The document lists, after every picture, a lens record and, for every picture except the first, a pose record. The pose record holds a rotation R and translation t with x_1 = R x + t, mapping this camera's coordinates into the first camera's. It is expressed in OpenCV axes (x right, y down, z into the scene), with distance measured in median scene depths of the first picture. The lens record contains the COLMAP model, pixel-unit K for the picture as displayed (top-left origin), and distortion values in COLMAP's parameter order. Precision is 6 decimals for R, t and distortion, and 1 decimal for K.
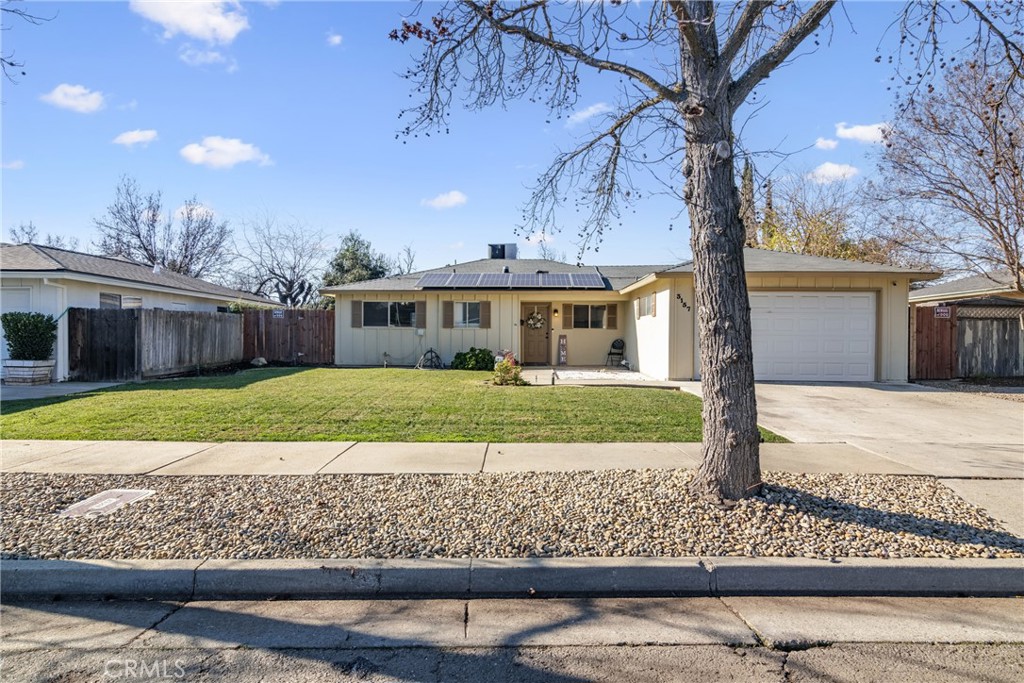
lens RADIAL K [[549.5, 0, 510.7], [0, 549.5, 340.4], [0, 0, 1]] dist [0.000822, -0.000379]
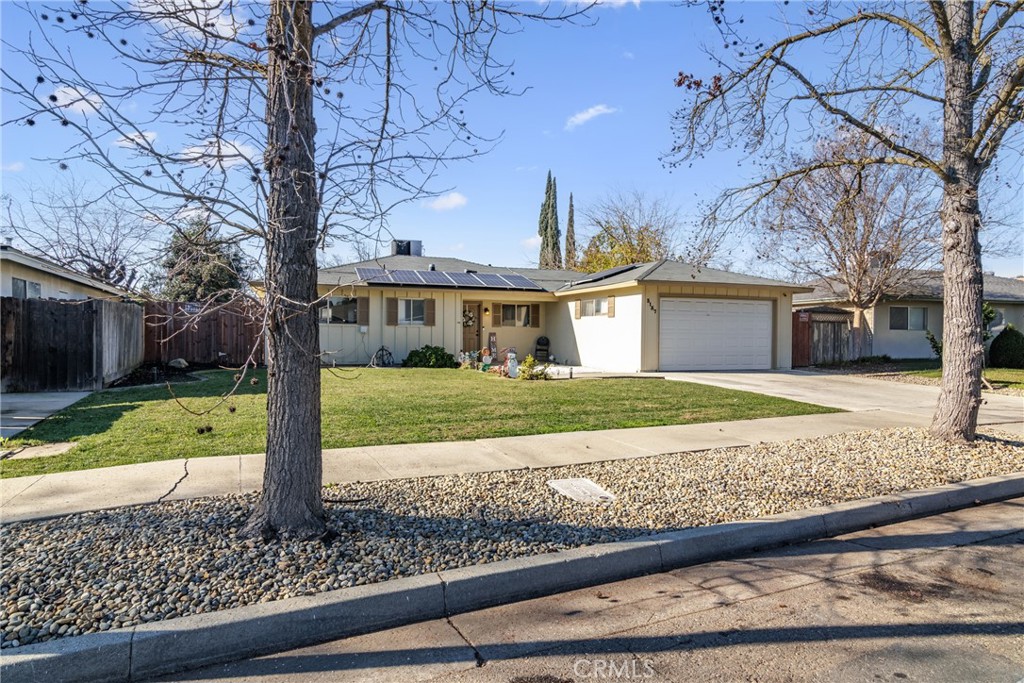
lens RADIAL K [[549.5, 0, 516.4], [0, 549.5, 340.9], [0, 0, 1]] dist [0.000822, -0.000379]
pose [[0.924555, -0.003855, 0.381030, -0.286112], [0.000923, 0.999969, 0.007877, -0.002180], [-0.381048, -0.006931, 0.924529, 0.009737]]
